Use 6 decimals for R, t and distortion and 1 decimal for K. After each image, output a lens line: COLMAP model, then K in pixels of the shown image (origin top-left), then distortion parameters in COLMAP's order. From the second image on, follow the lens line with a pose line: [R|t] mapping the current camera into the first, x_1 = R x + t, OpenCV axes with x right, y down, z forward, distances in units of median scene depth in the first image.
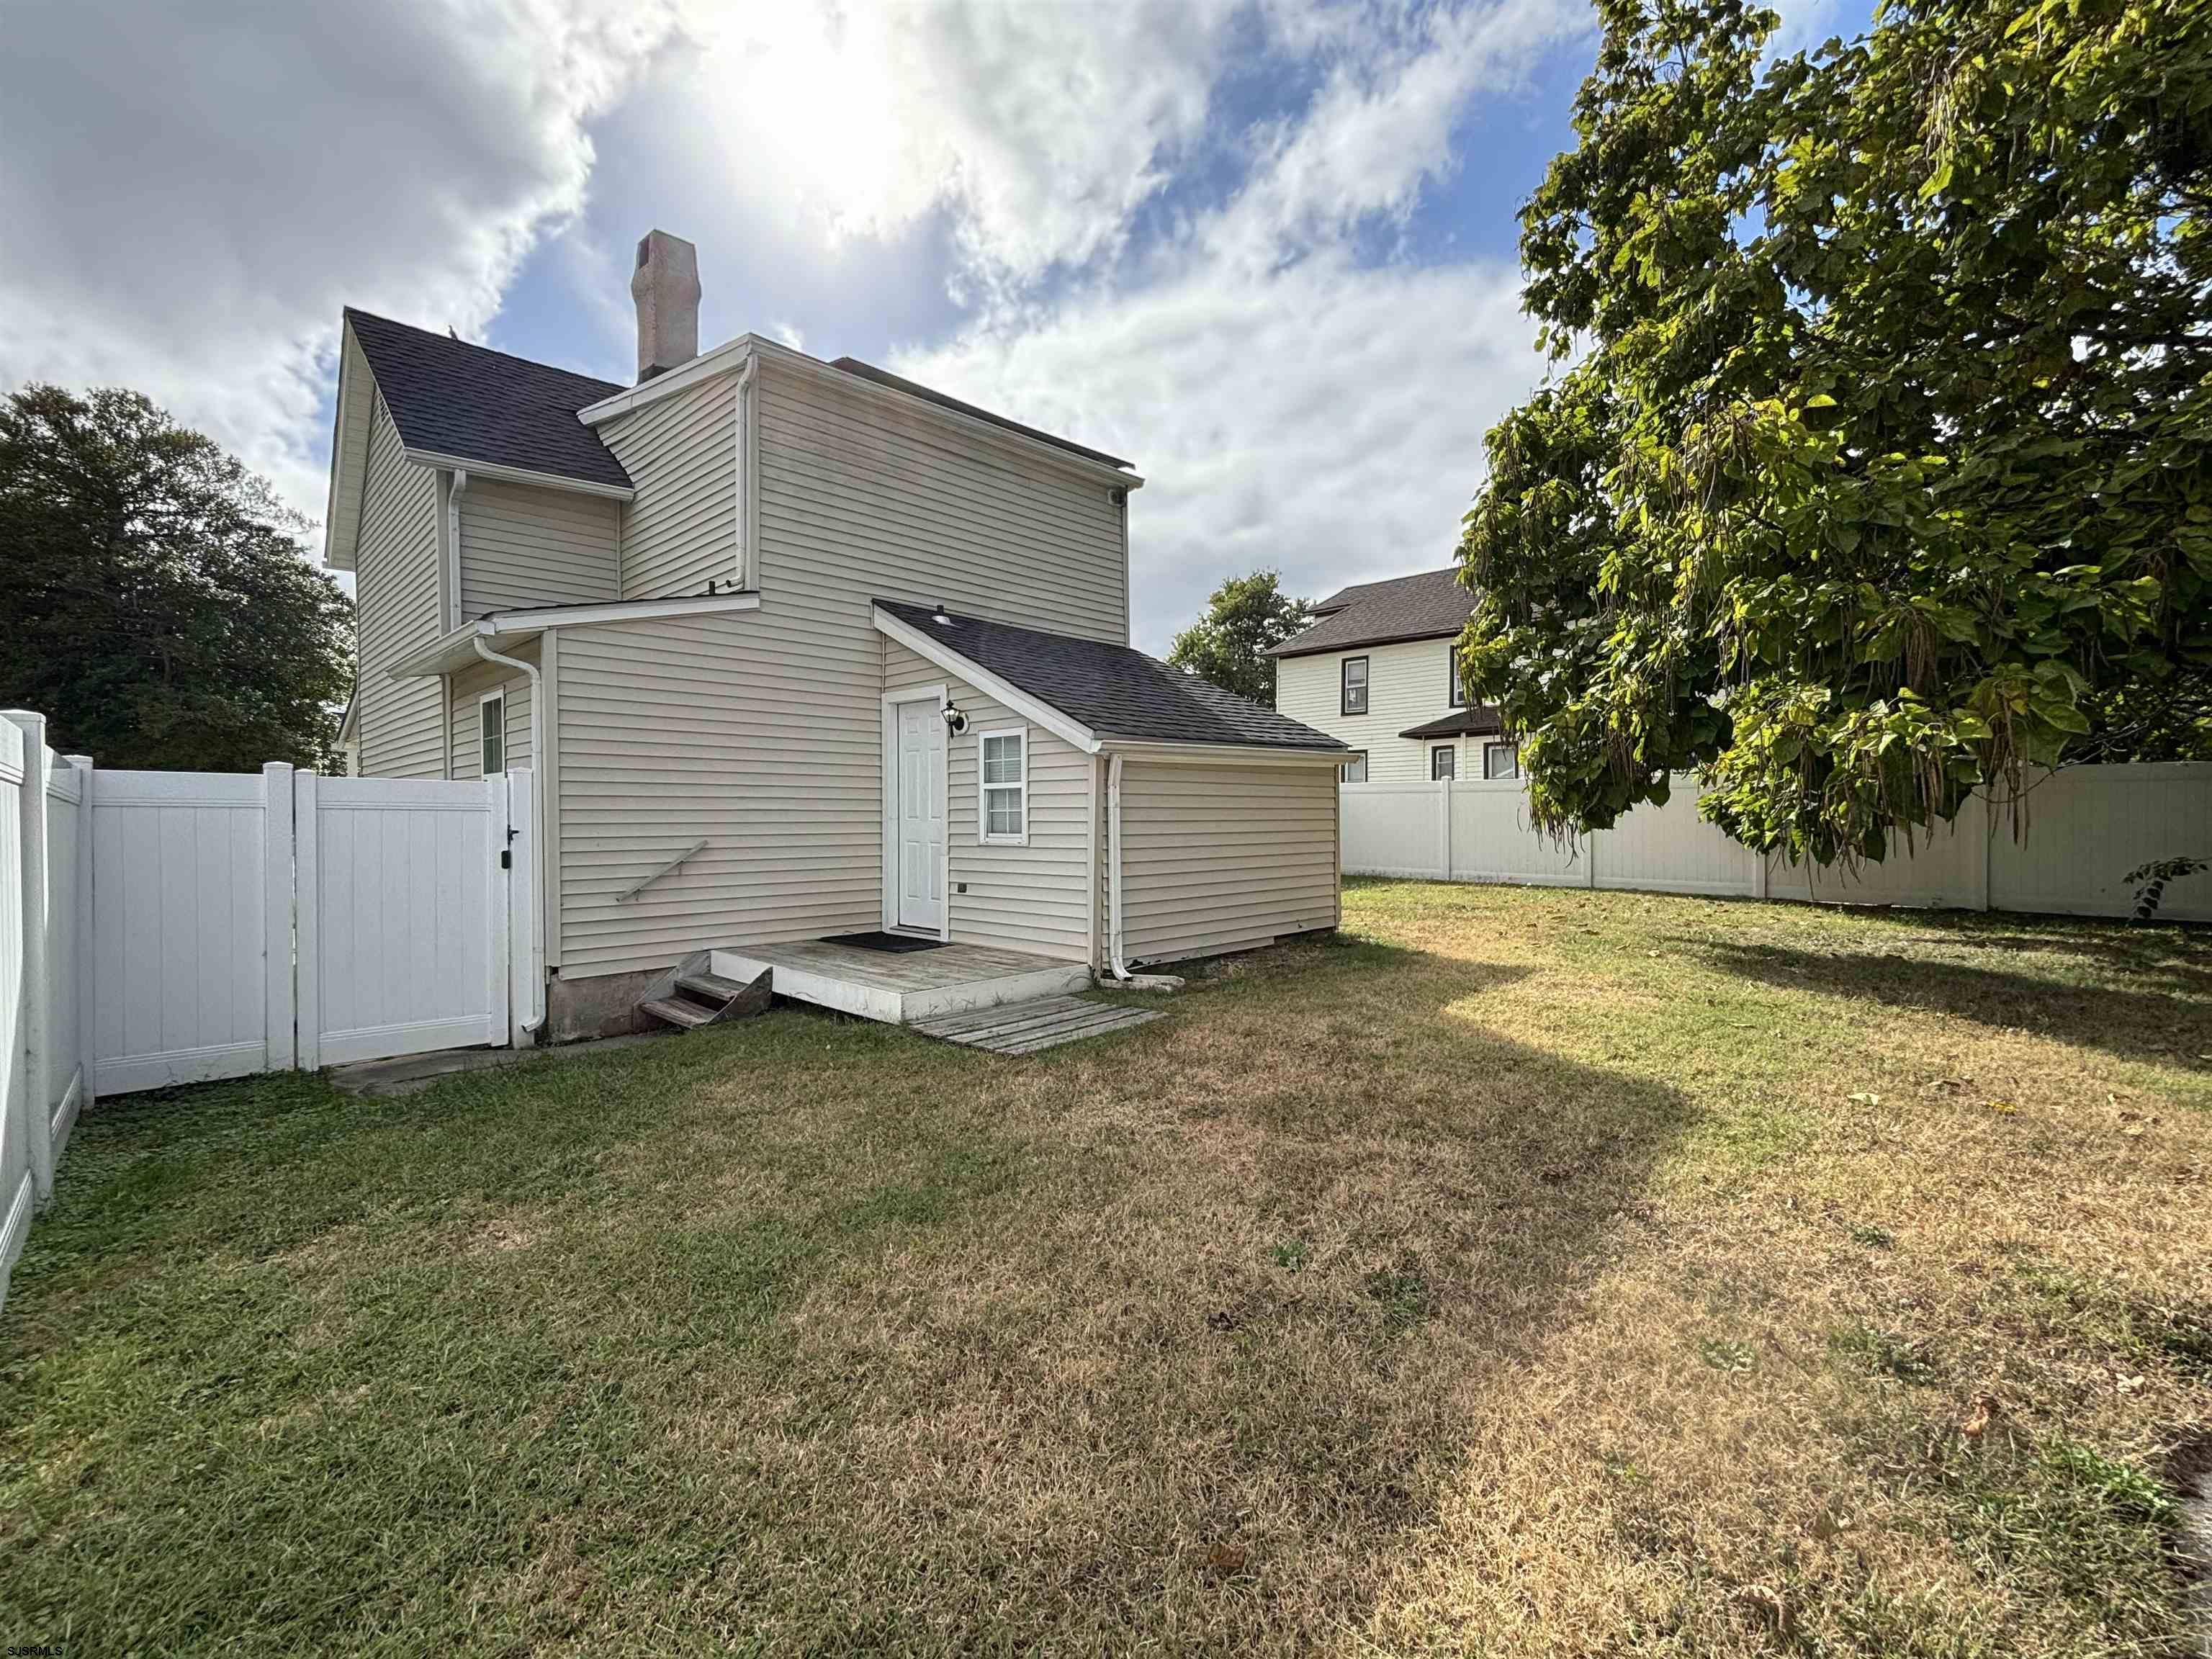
lens RADIAL K [[968.4, 0, 1118.6], [0, 968.4, 816.9], [0, 0, 1]] dist [-0.001001, 0.003076]
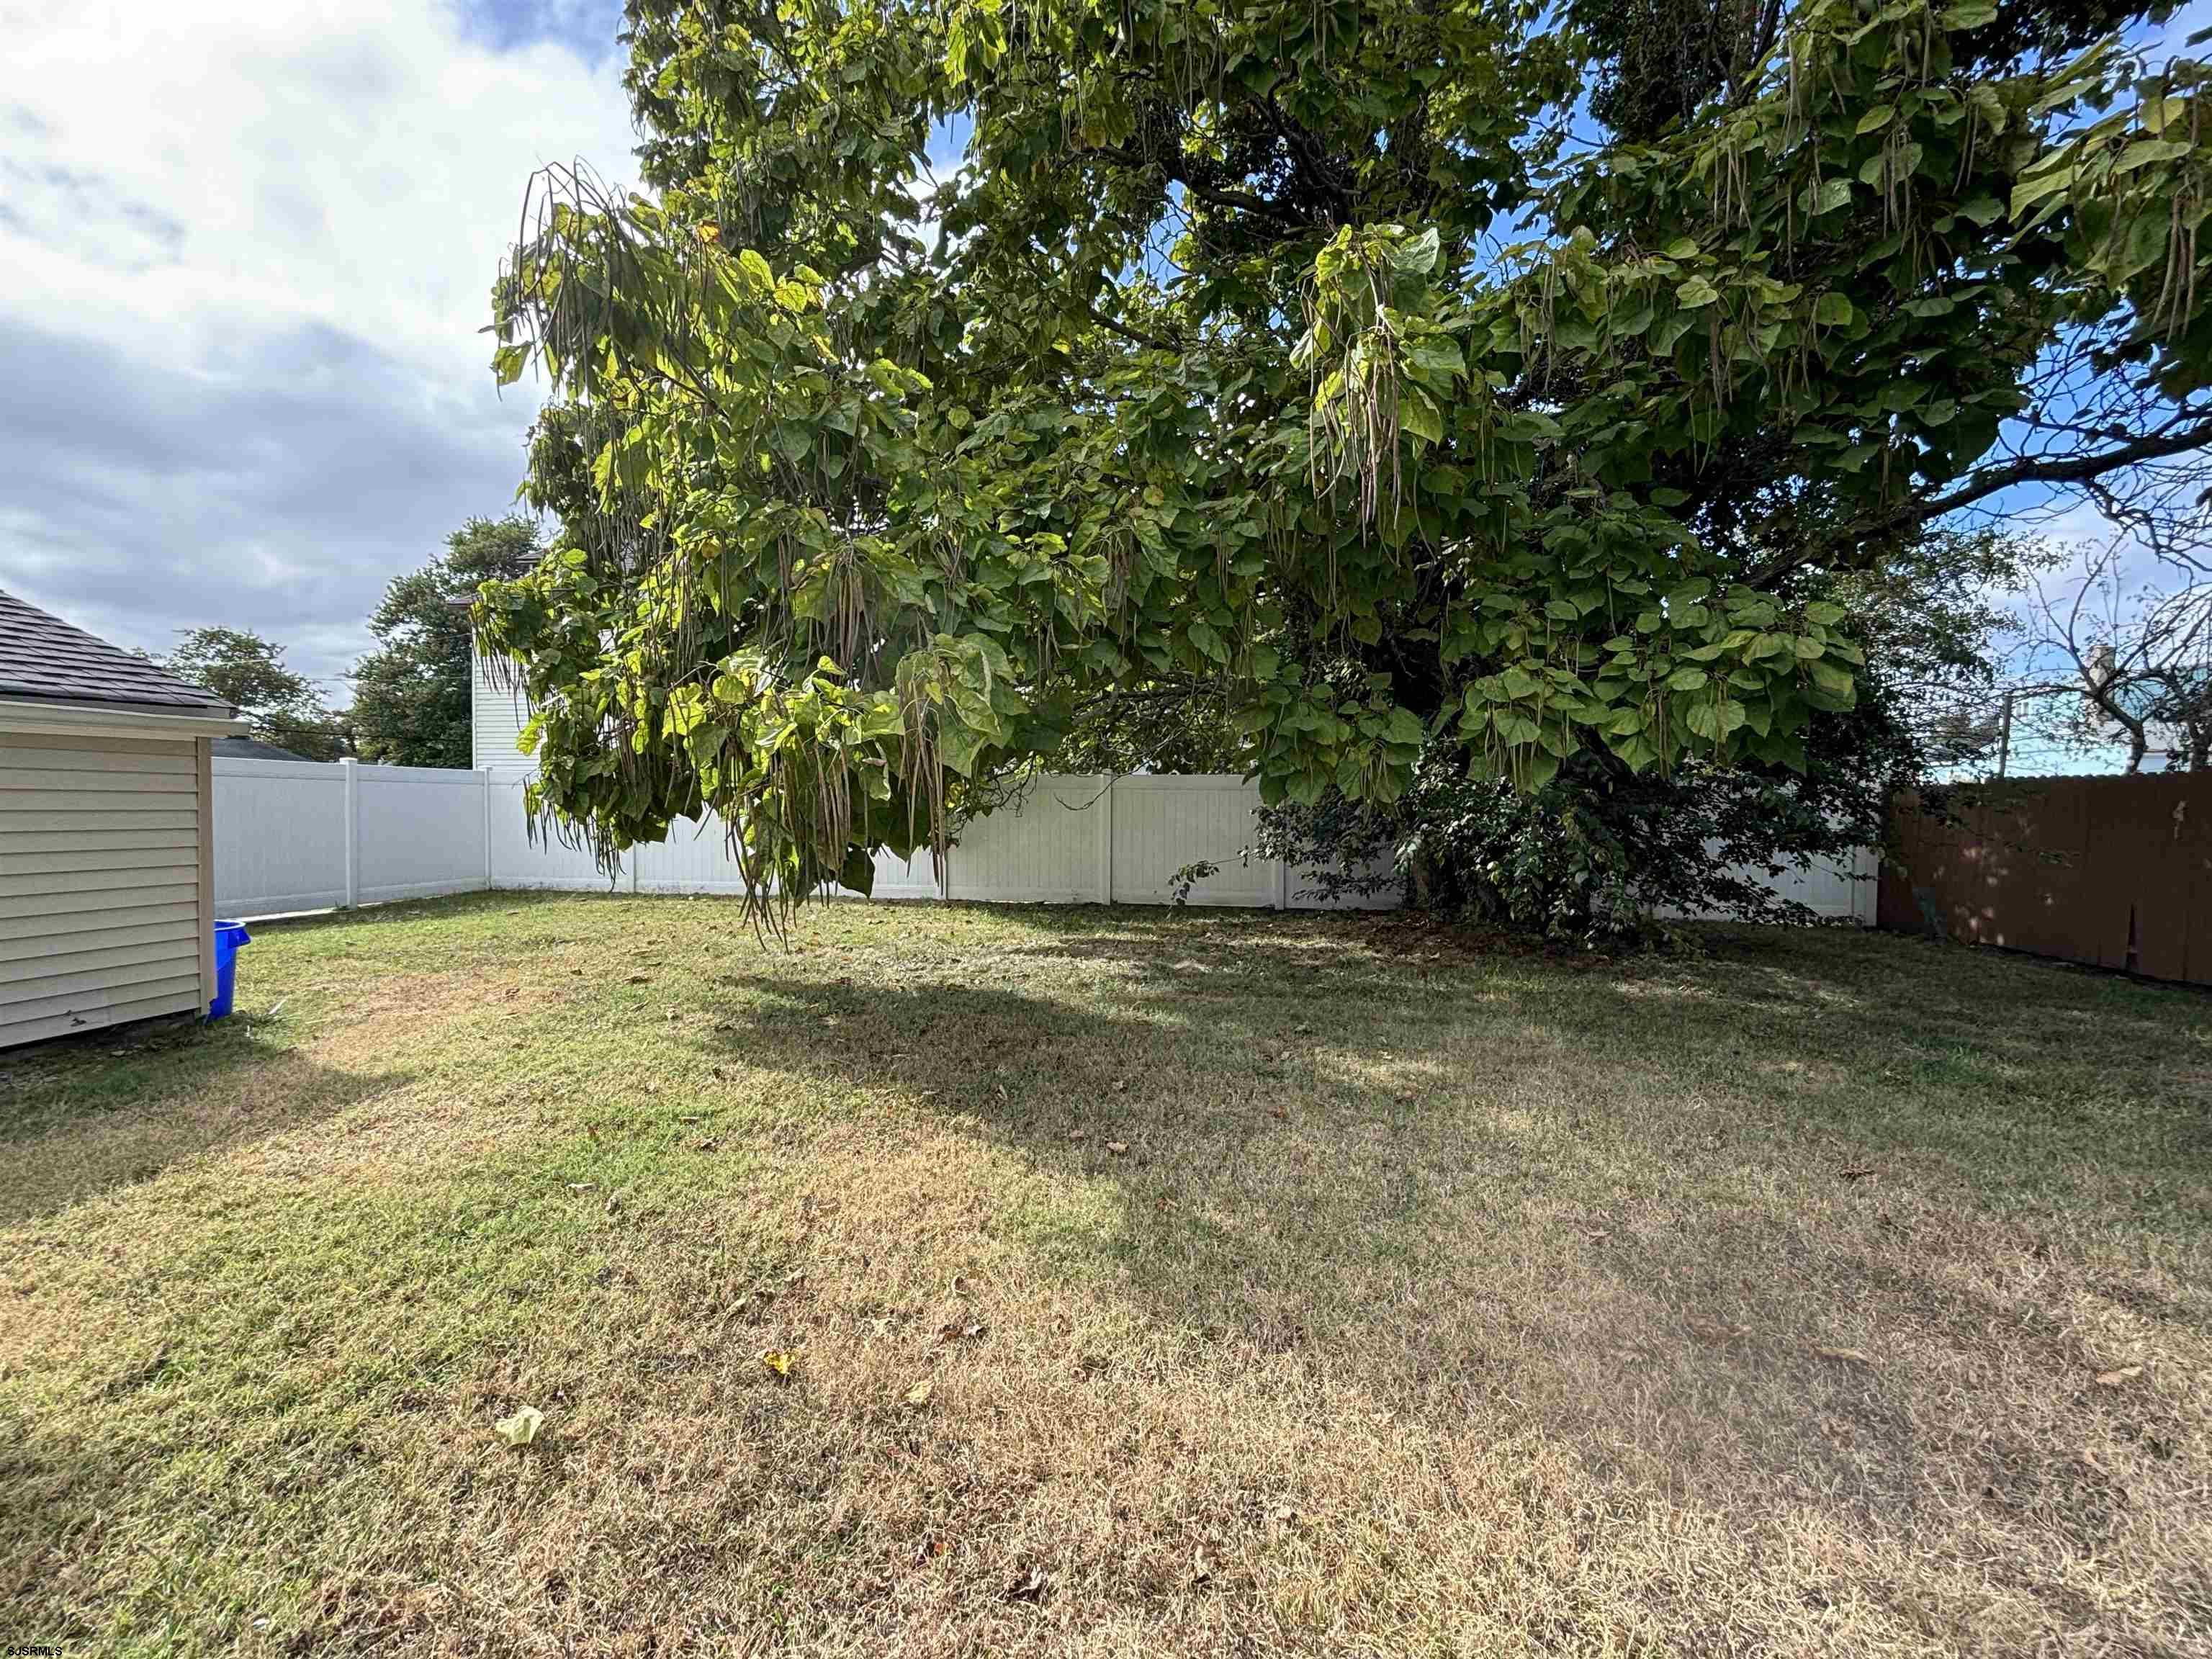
lens RADIAL K [[968.4, 0, 1096.9], [0, 968.4, 830.1], [0, 0, 1]] dist [-0.001001, 0.003076]
pose [[0.786461, -0.004164, 0.617625, 0.273617], [-0.010284, 0.999750, 0.019835, -0.013646], [-0.617554, -0.021951, 0.786222, 0.173892]]
